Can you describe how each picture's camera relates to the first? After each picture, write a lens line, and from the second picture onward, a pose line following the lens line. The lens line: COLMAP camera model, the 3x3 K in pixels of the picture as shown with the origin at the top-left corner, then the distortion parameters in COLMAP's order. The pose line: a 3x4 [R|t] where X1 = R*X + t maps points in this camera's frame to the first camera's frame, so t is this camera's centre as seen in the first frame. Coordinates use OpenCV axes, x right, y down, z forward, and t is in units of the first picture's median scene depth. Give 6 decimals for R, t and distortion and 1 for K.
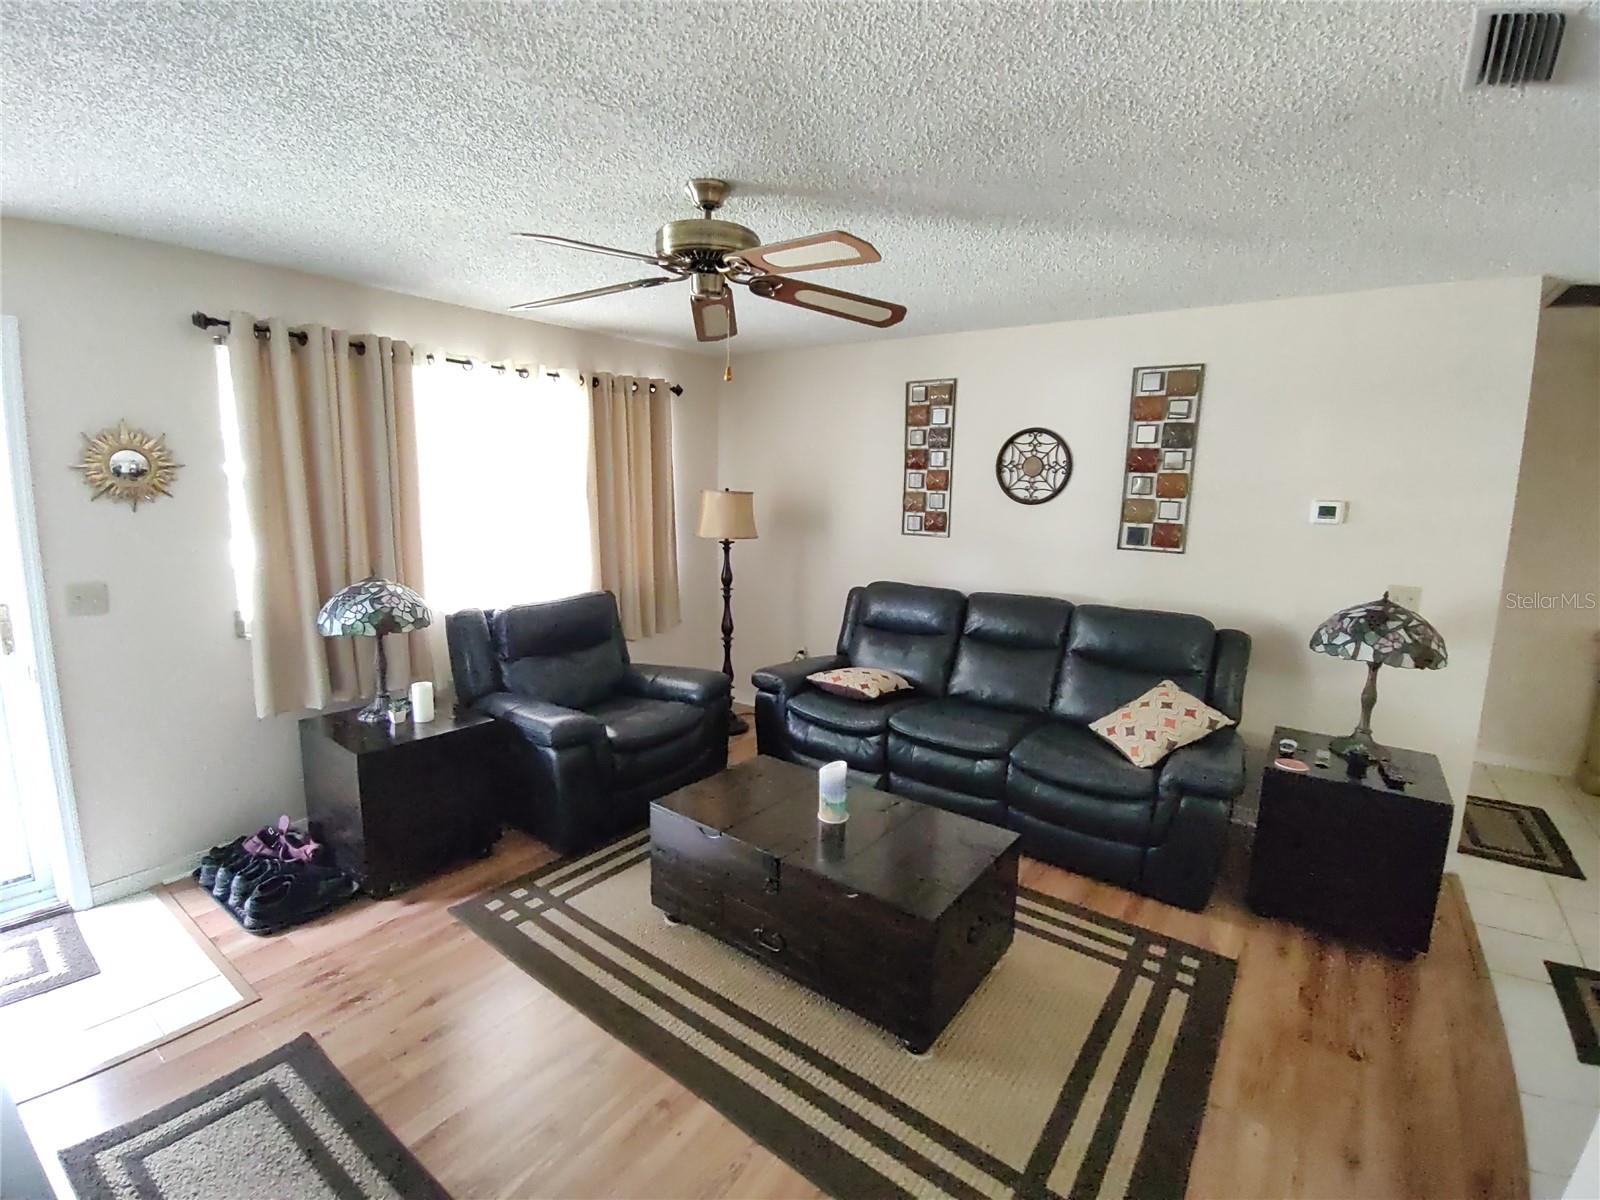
lens RADIAL K [[721.1, 0, 795.6], [0, 721.1, 598.5], [0, 0, 1]] dist [-0.000201, 0.000351]
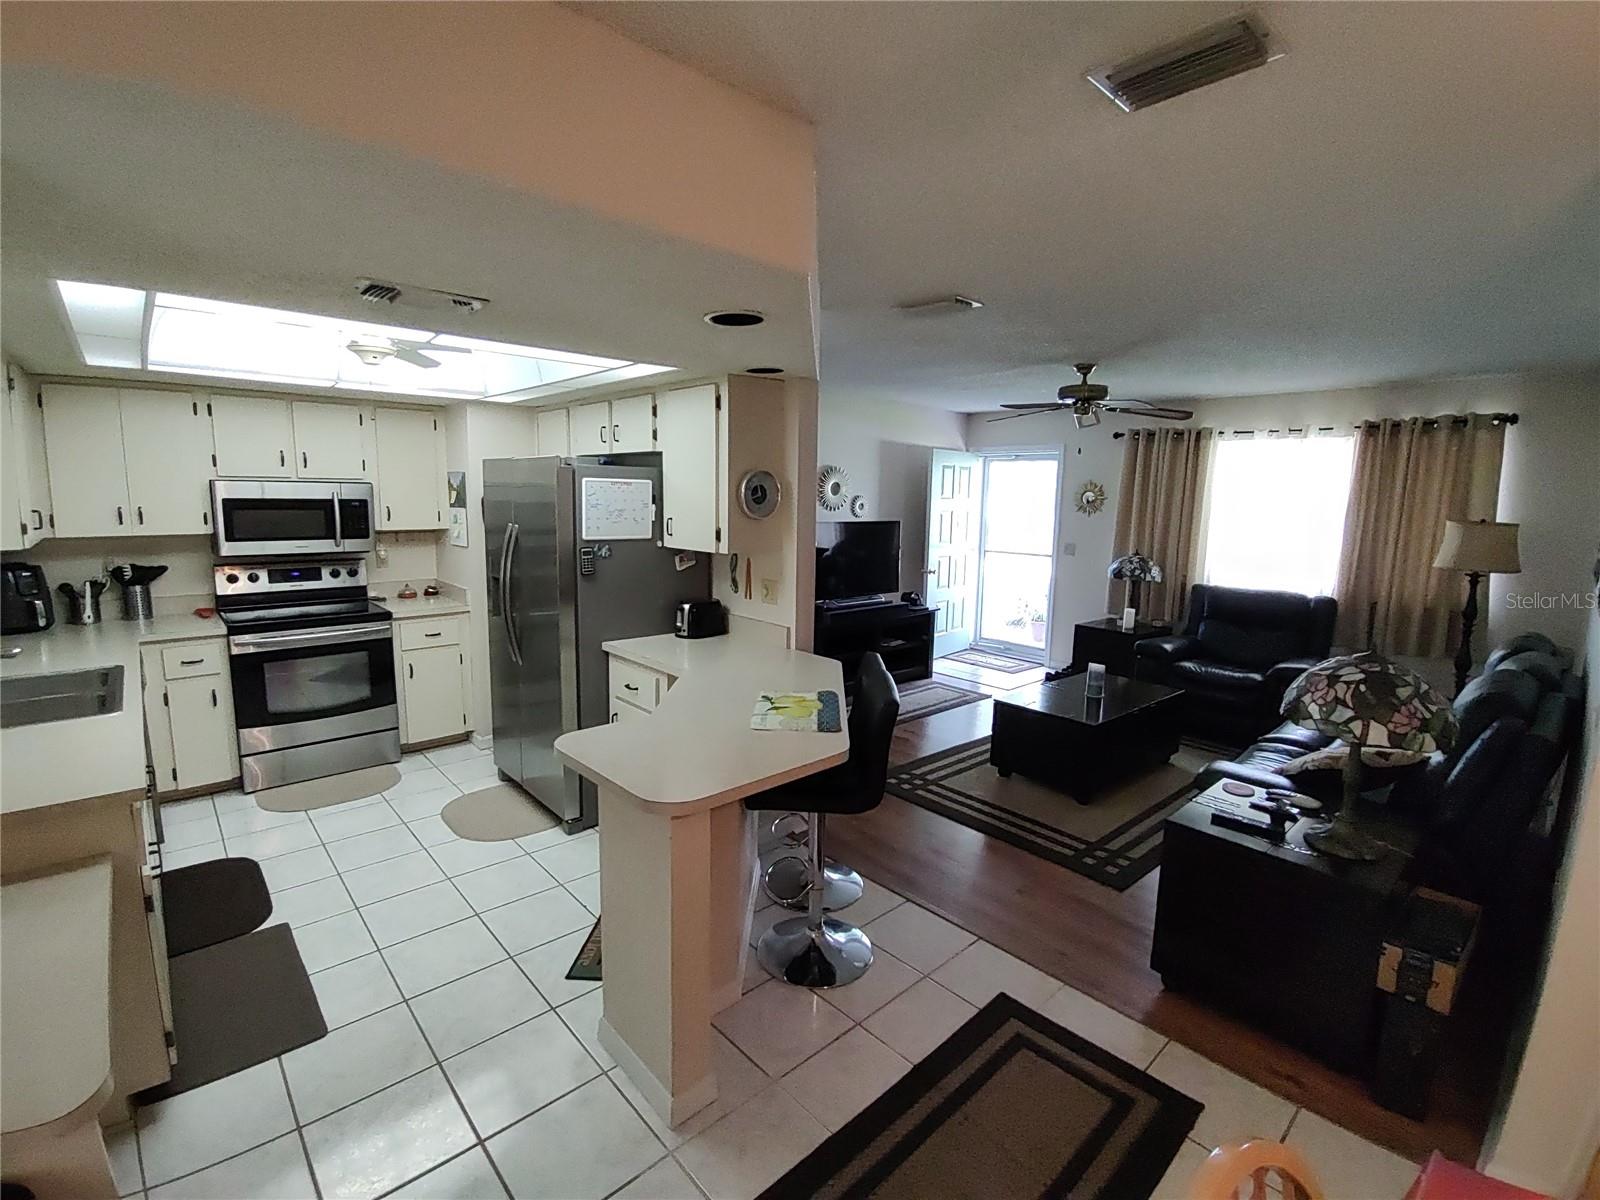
lens RADIAL K [[722.0, 0, 802.3], [0, 722.0, 596.8], [0, 0, 1]] dist [-0.016960, 0.001046]
pose [[-0.192551, 0.116135, -0.974390, 1.516327], [-0.183879, 0.971113, 0.152081, -0.046568], [0.963905, 0.208454, -0.165634, 0.481230]]
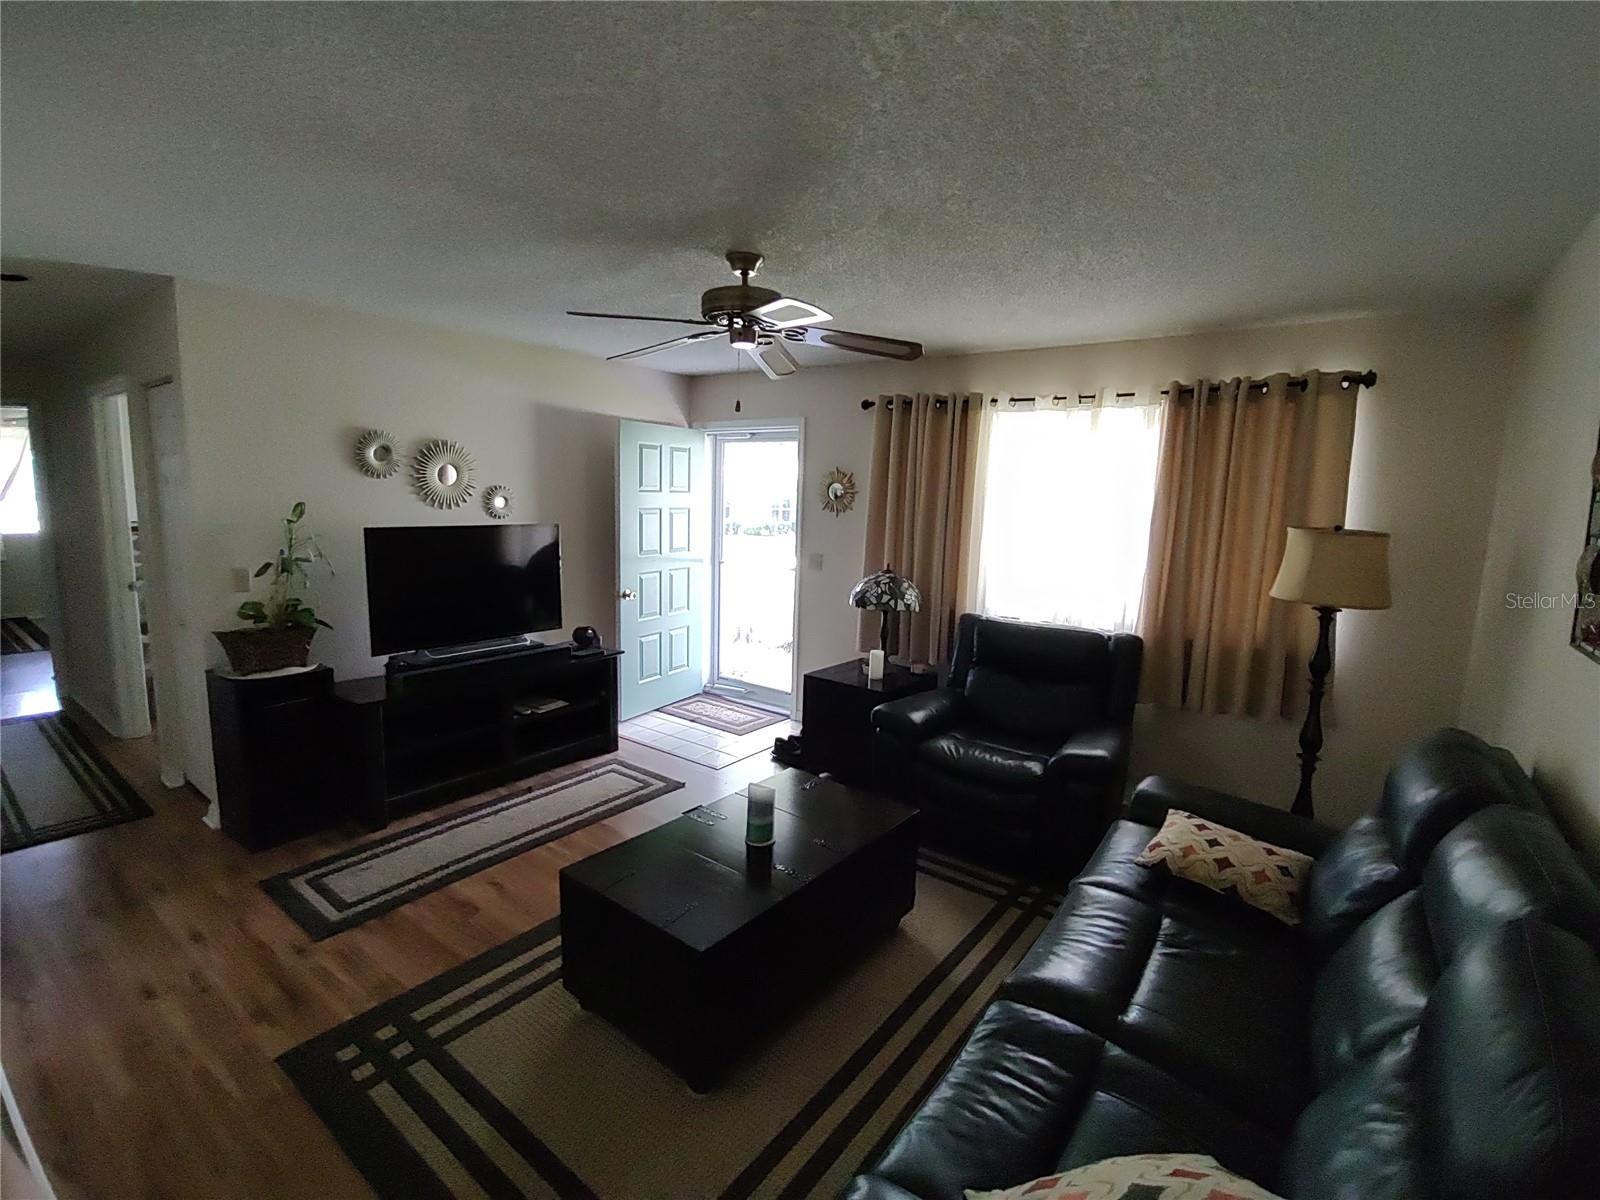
lens RADIAL K [[728.5, 0, 794.5], [0, 728.5, 599.0], [0, 0, 1]] dist [-0.029146, 0.000336]
pose [[0.006712, 0.124724, -0.992169, 0.810907], [-0.193323, 0.973635, 0.121086, -0.111549], [0.981112, 0.190996, 0.030647, 0.802410]]
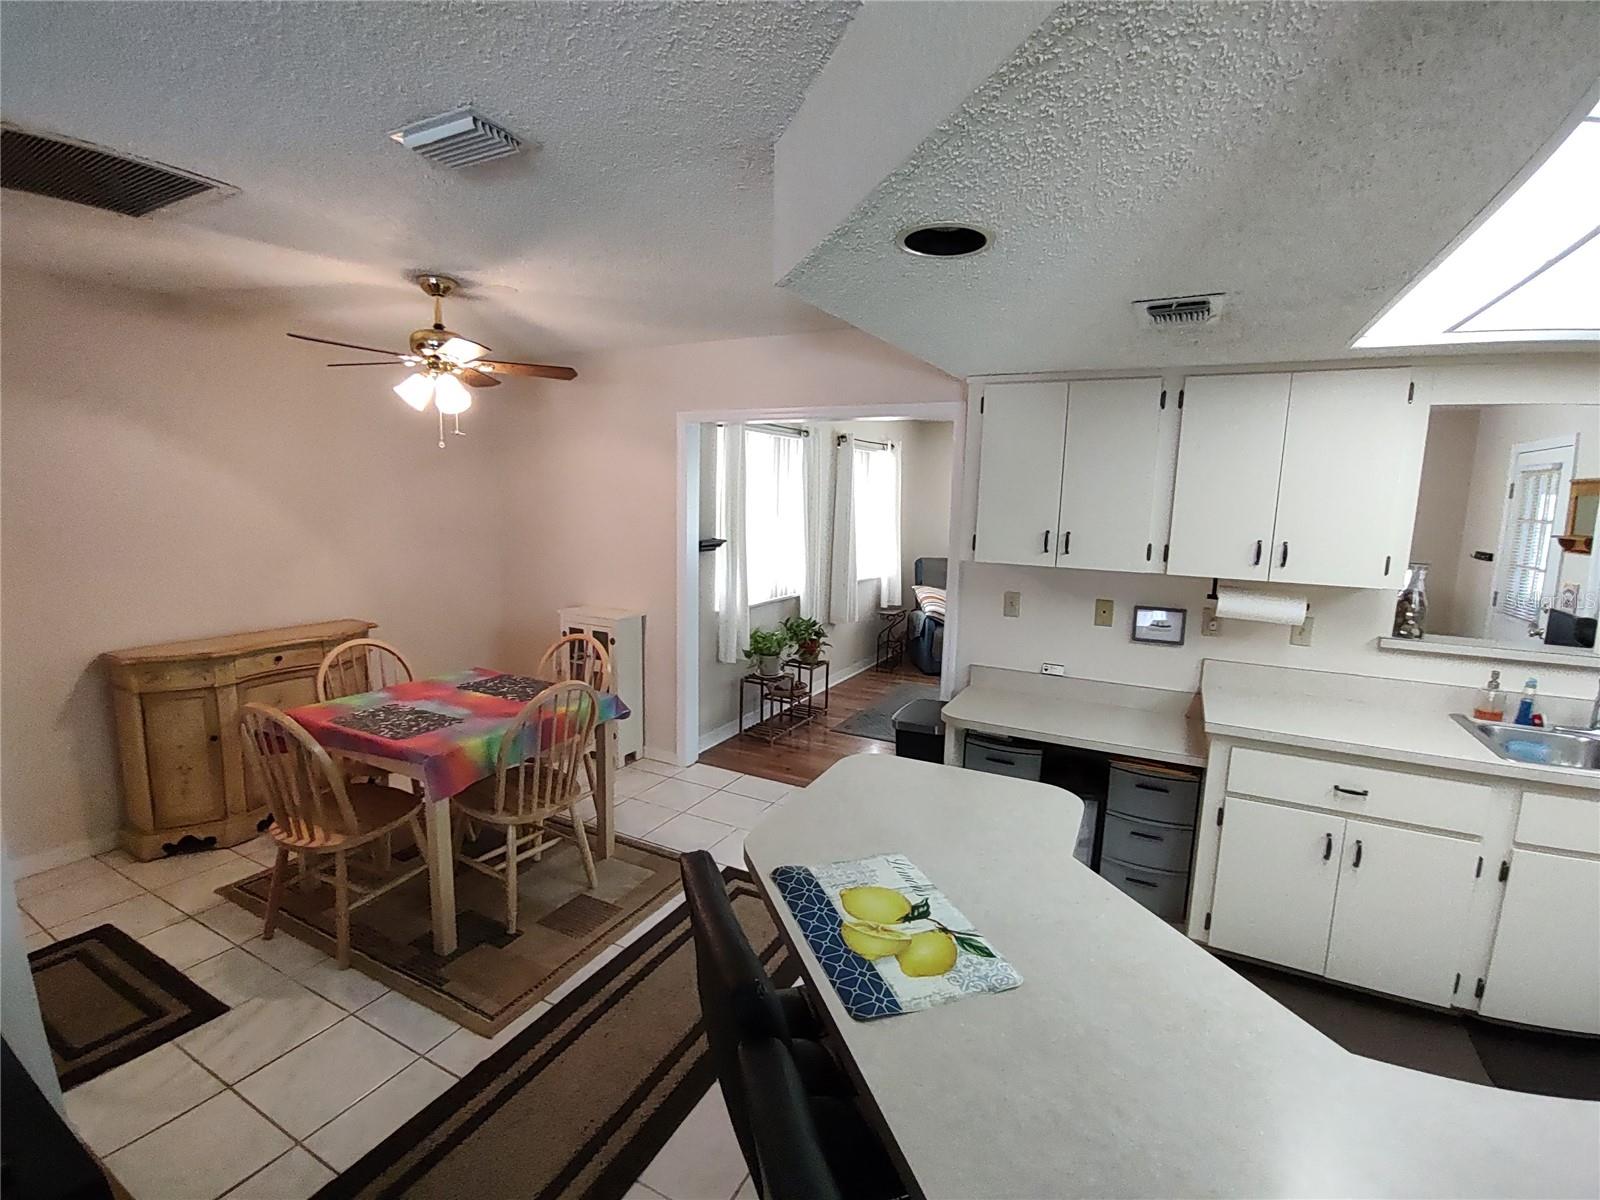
lens RADIAL K [[731.9, 0, 800.0], [0, 731.9, 600.0], [0, 0, 1]] dist [-0.011925, -0.000188]
pose [[-0.148844, -0.167600, 0.974554, 0.354604], [0.135091, 0.972846, 0.187938, -0.063777], [-0.979590, 0.159627, -0.122161, 0.434605]]
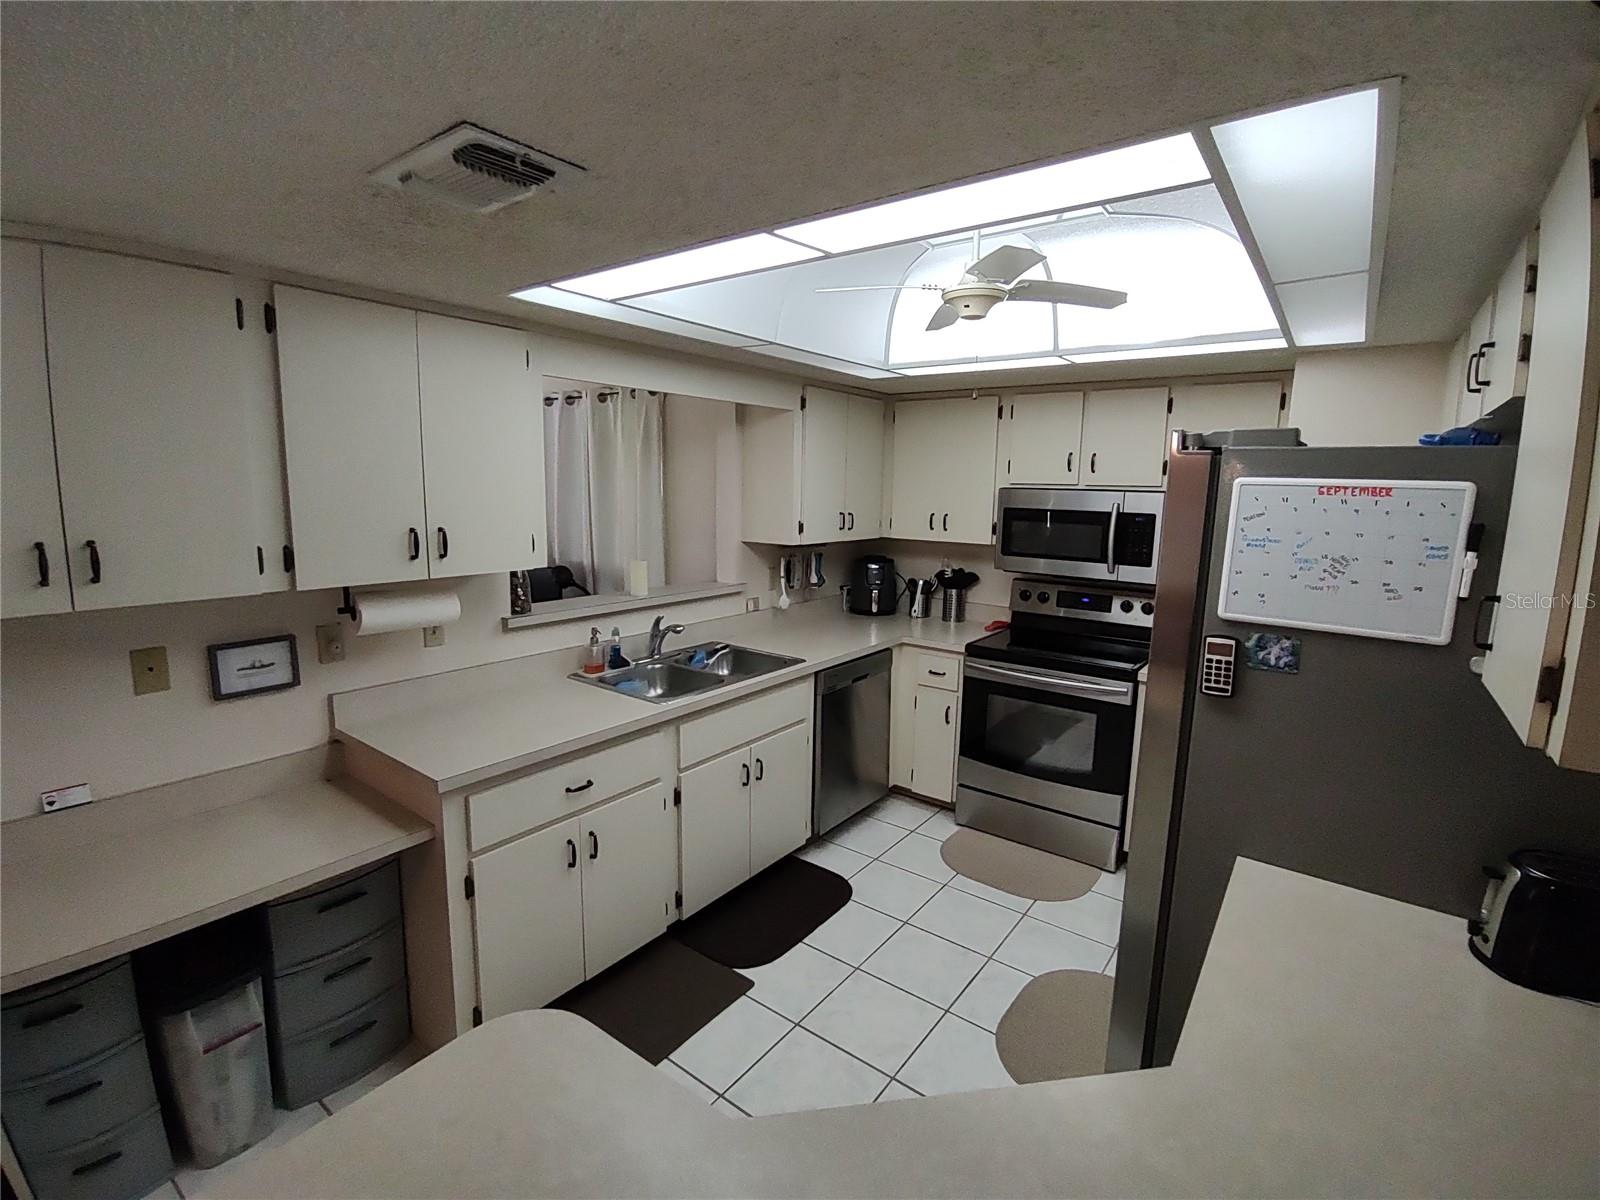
lens RADIAL K [[731.9, 0, 800.0], [0, 731.9, 600.0], [0, 0, 1]] dist [-0.011925, -0.000188]
pose [[-0.999082, -0.042107, 0.007849, 0.775117], [-0.037392, 0.946798, 0.319649, -0.060158], [-0.020891, 0.319062, -0.947504, 0.426545]]
